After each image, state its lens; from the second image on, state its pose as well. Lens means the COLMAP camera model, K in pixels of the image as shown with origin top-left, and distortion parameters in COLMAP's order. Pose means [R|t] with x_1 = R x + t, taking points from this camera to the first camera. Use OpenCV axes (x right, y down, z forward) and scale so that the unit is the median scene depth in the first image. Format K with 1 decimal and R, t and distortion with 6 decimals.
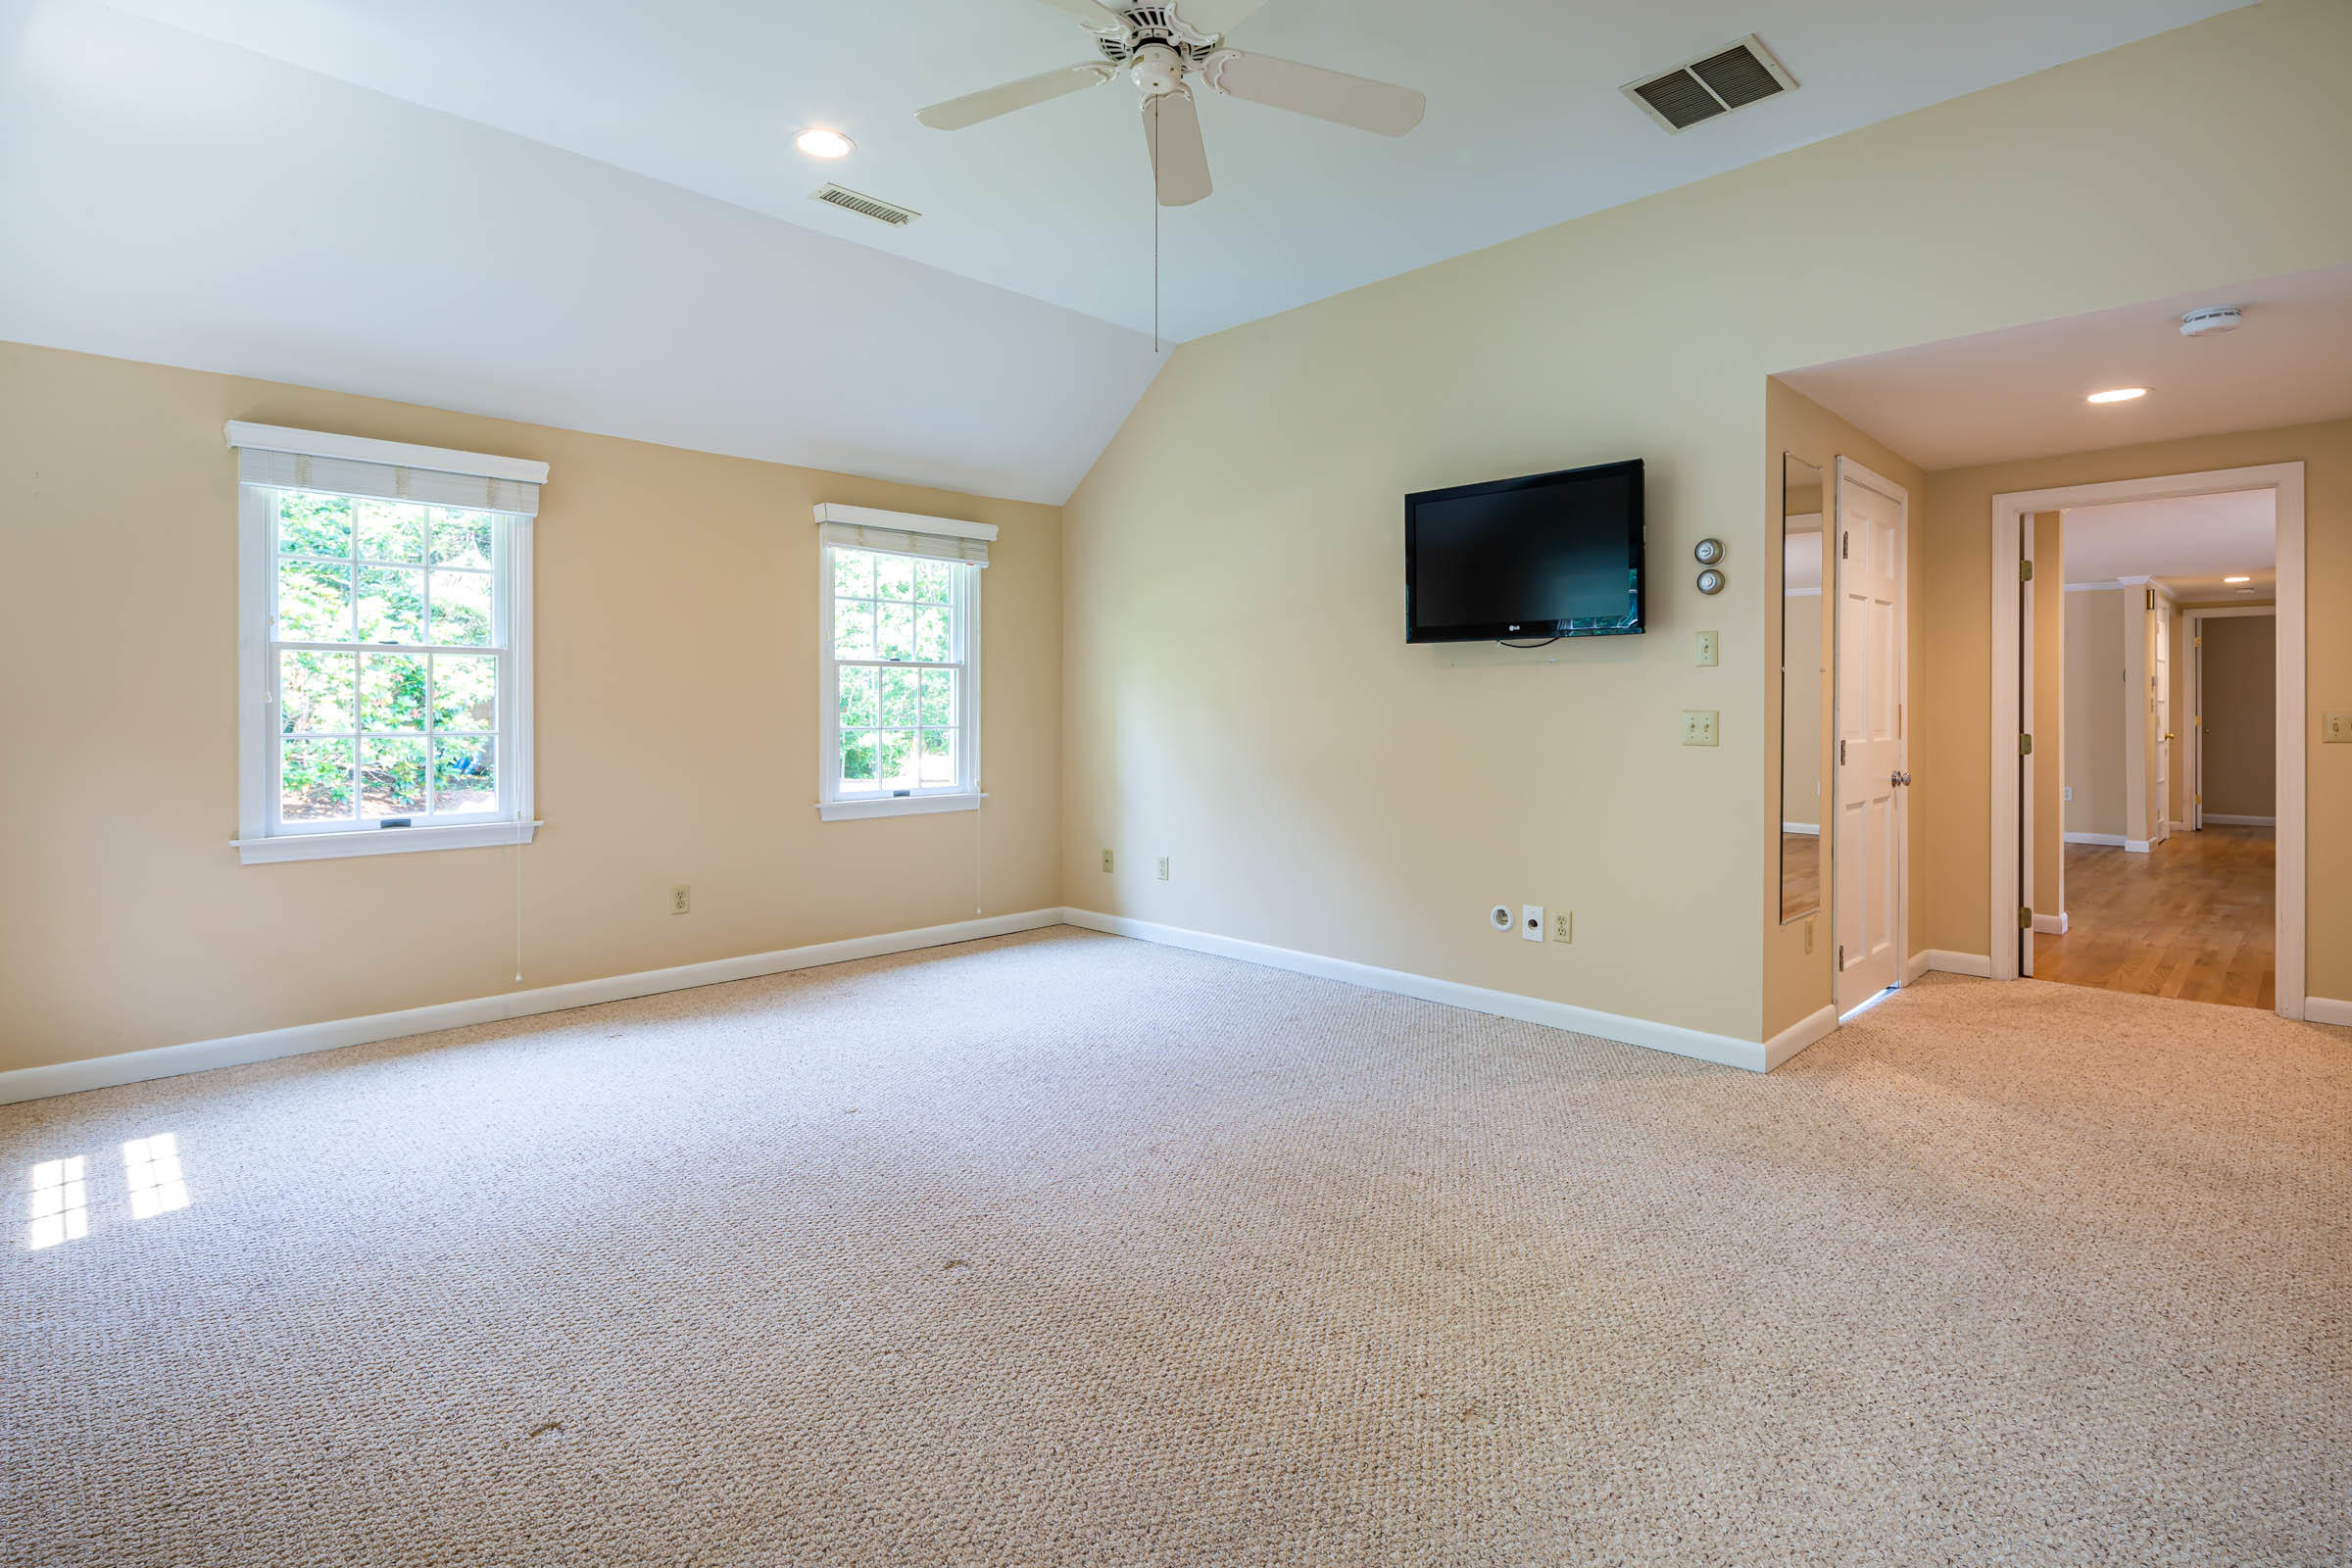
lens RADIAL K [[1154.1, 0, 1151.6], [0, 1154.1, 703.0], [0, 0, 1]] dist [0.003294, -0.000046]
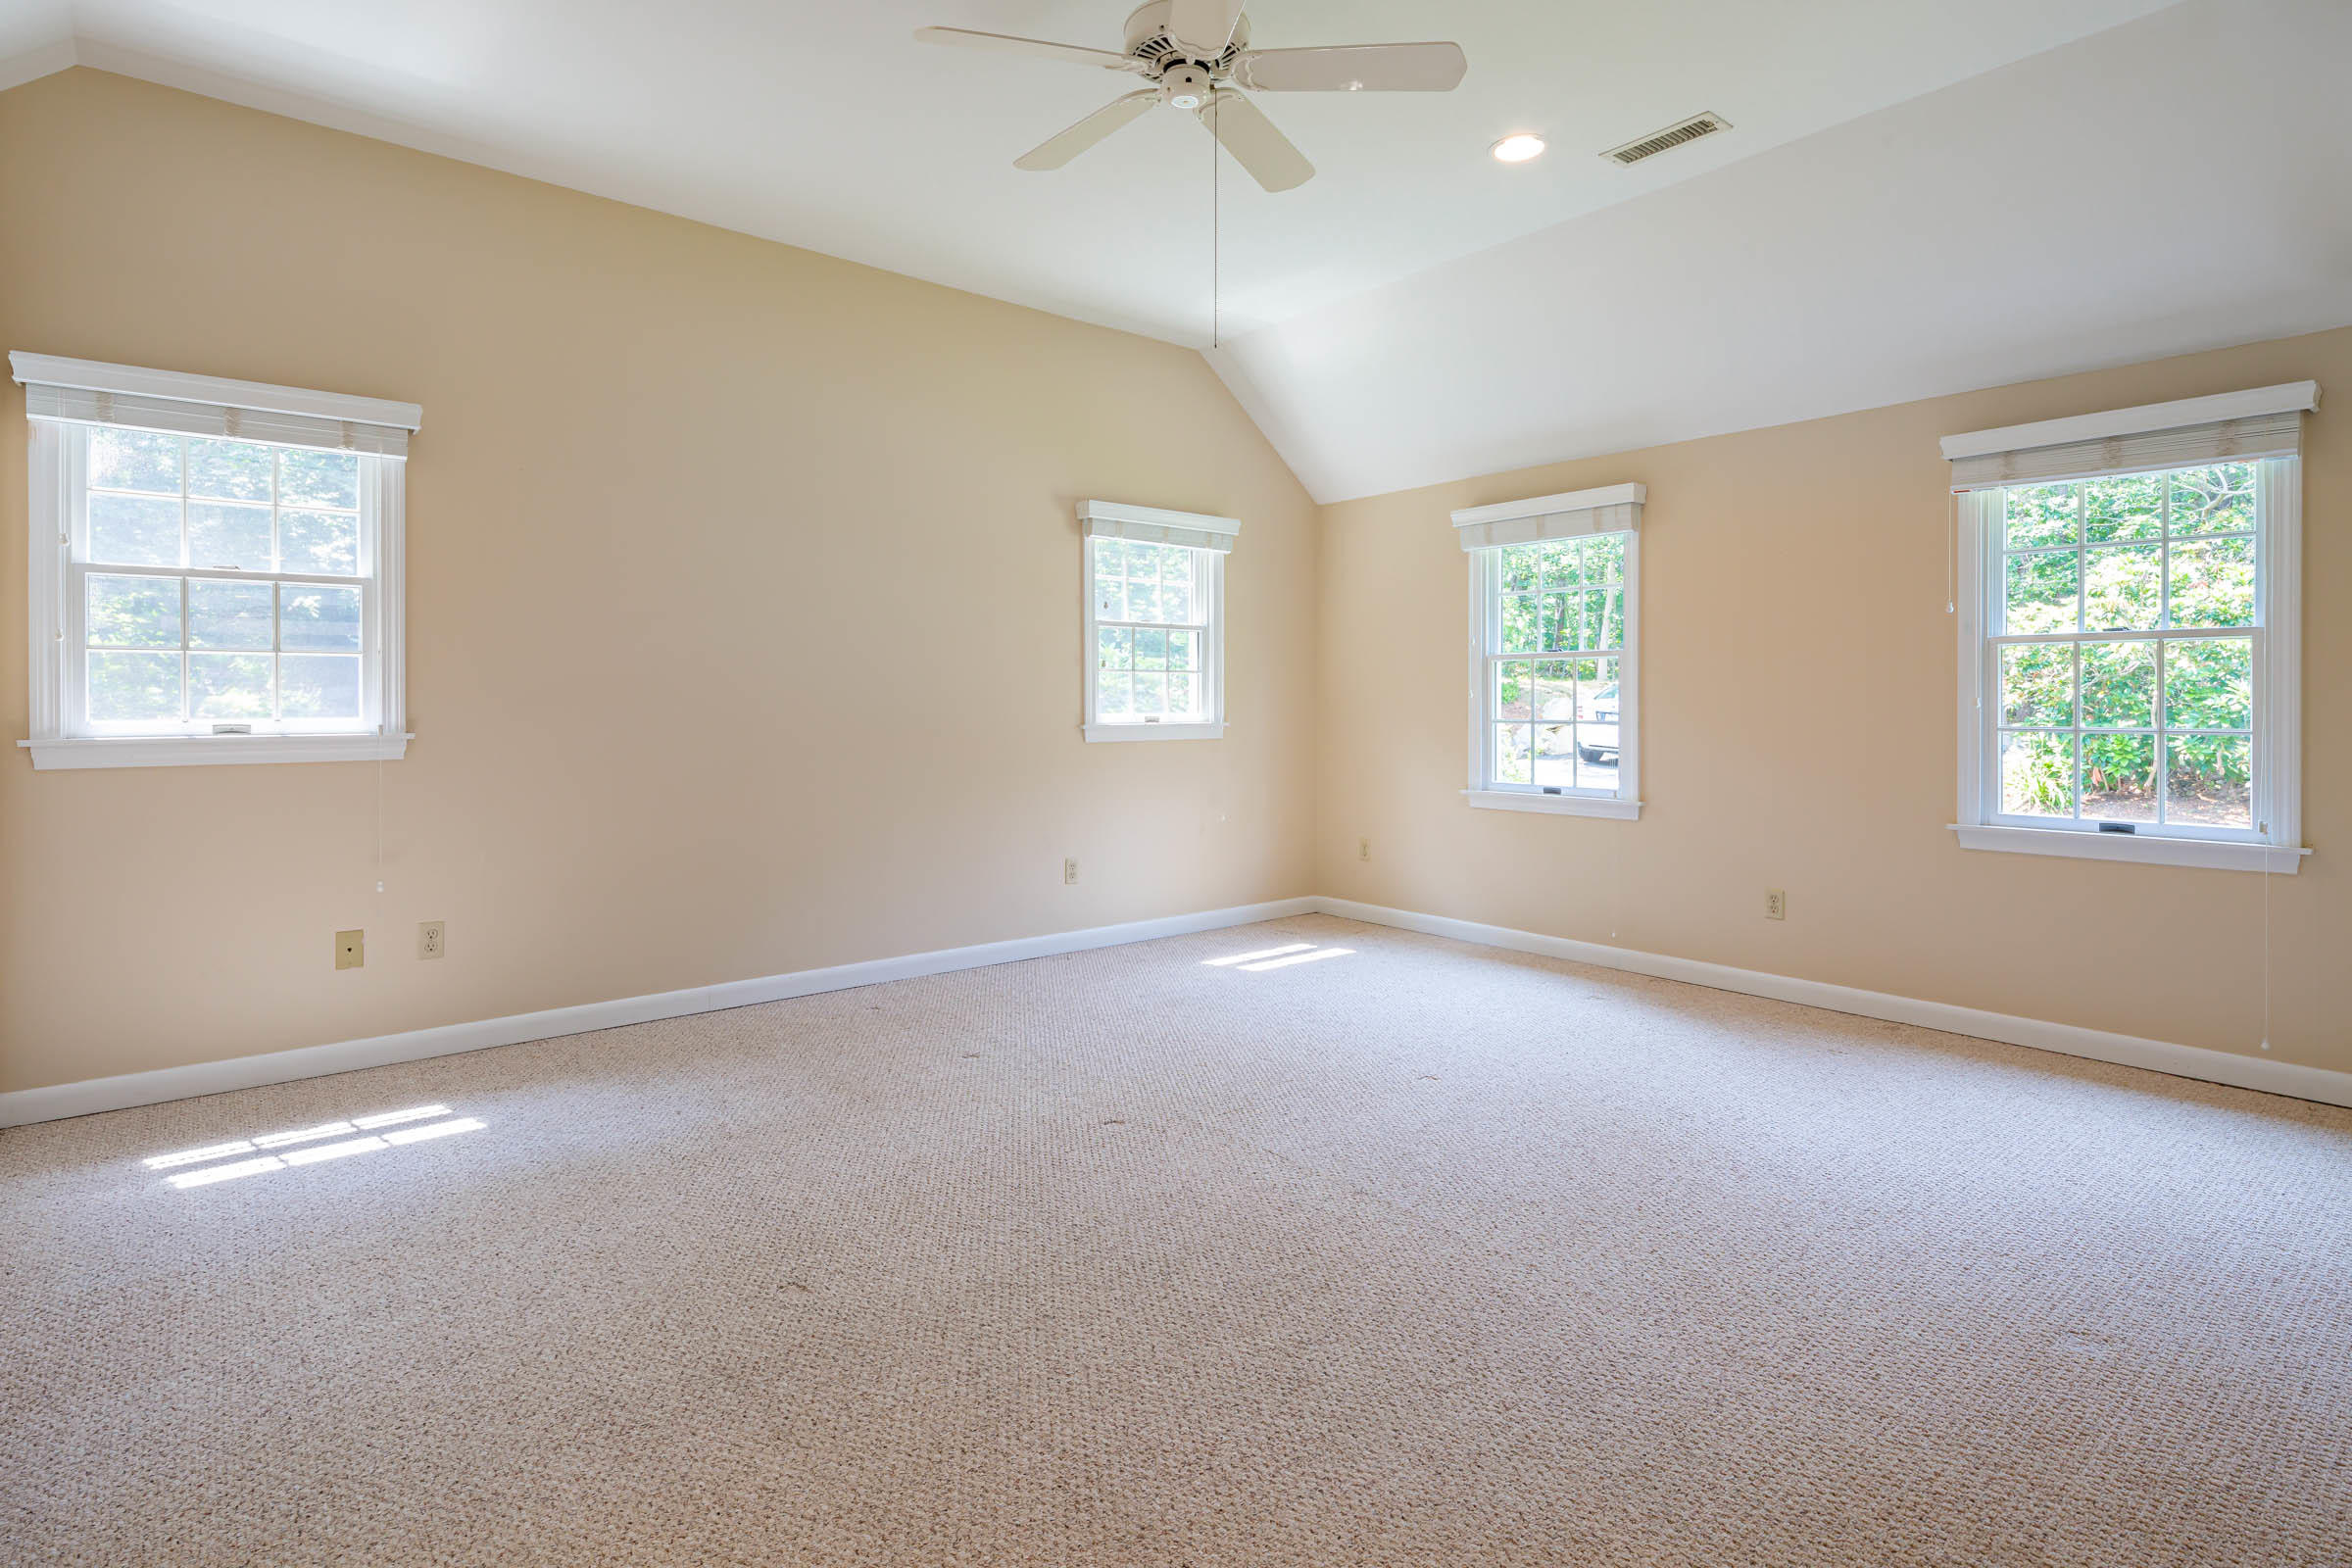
lens RADIAL K [[1154.1, 0, 1181.0], [0, 1154.1, 694.2], [0, 0, 1]] dist [0.003294, -0.000046]
pose [[-0.069227, -0.007347, -0.997574, 0.669634], [0.003013, 0.999967, -0.007573, 0.005185], [0.997596, -0.003529, -0.069202, 0.684403]]
